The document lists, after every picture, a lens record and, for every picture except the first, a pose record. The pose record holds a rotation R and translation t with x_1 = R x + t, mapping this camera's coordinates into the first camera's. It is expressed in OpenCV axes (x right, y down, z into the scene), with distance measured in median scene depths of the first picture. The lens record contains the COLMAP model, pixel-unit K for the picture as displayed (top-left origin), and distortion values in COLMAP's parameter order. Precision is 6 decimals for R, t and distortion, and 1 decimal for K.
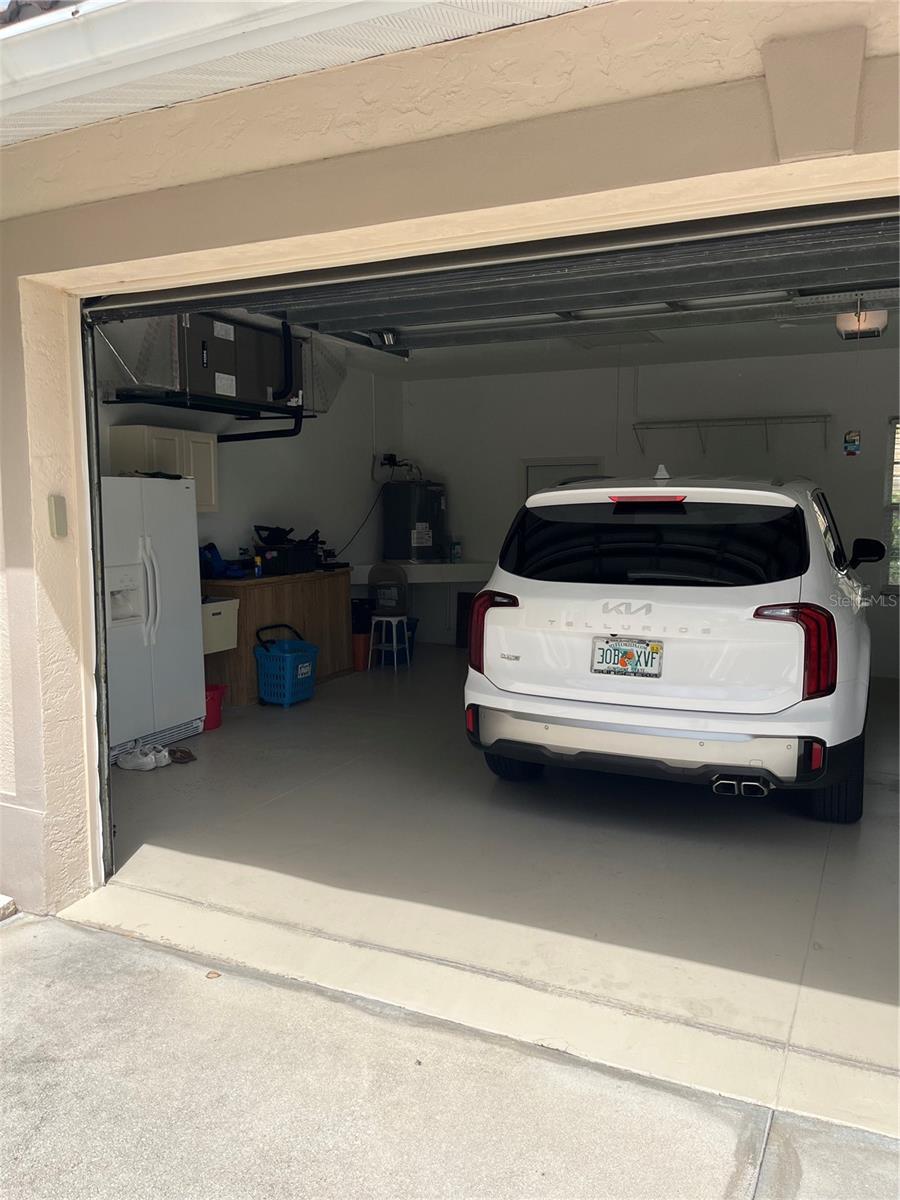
lens RADIAL K [[921.2, 0, 451.4], [0, 921.2, 617.4], [0, 0, 1]] dist [0.073659, -0.108258]
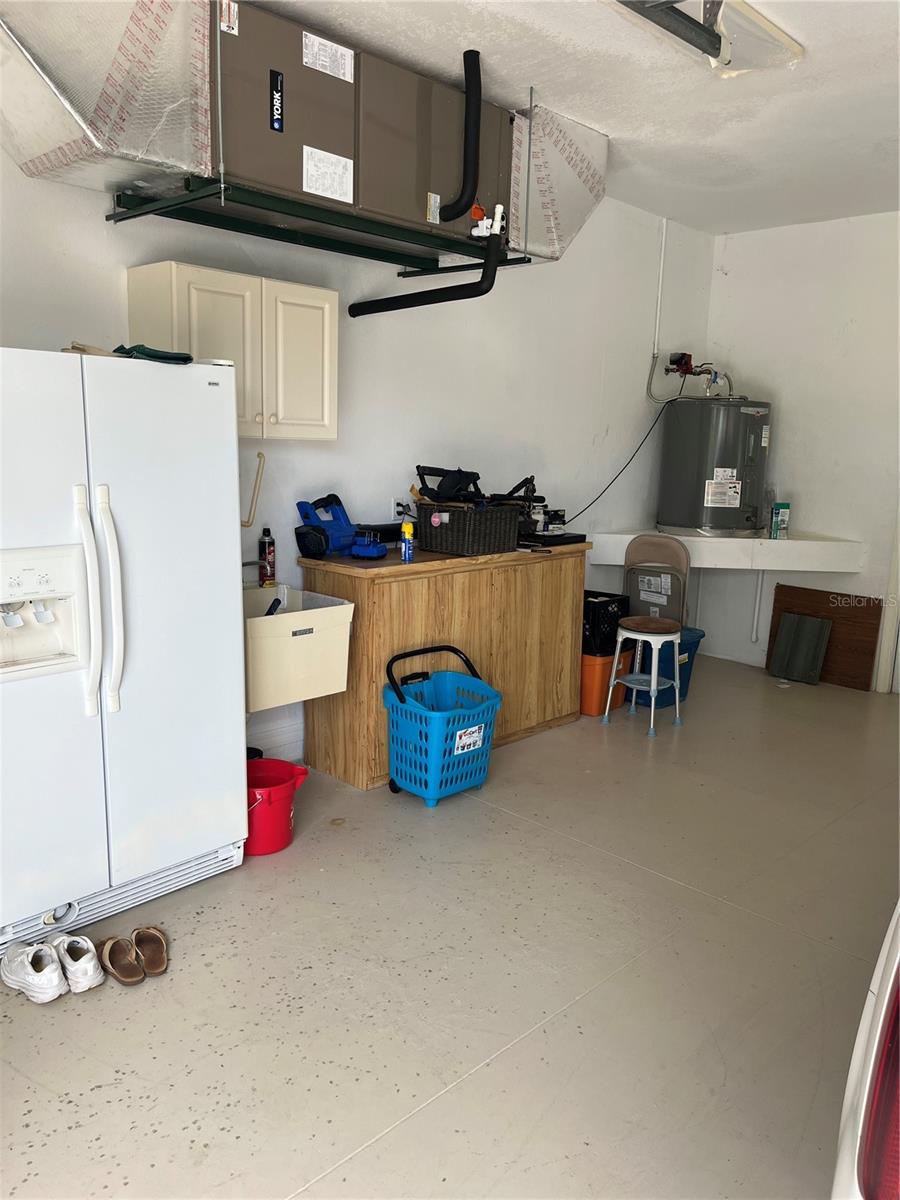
lens RADIAL K [[921.2, 0, 450.7], [0, 921.2, 609.5], [0, 0, 1]] dist [0.073659, -0.108258]
pose [[0.947748, 0.089390, -0.306239, -0.010233], [-0.070203, 0.994849, 0.073129, -0.055074], [0.311198, -0.047809, 0.949142, 0.469192]]
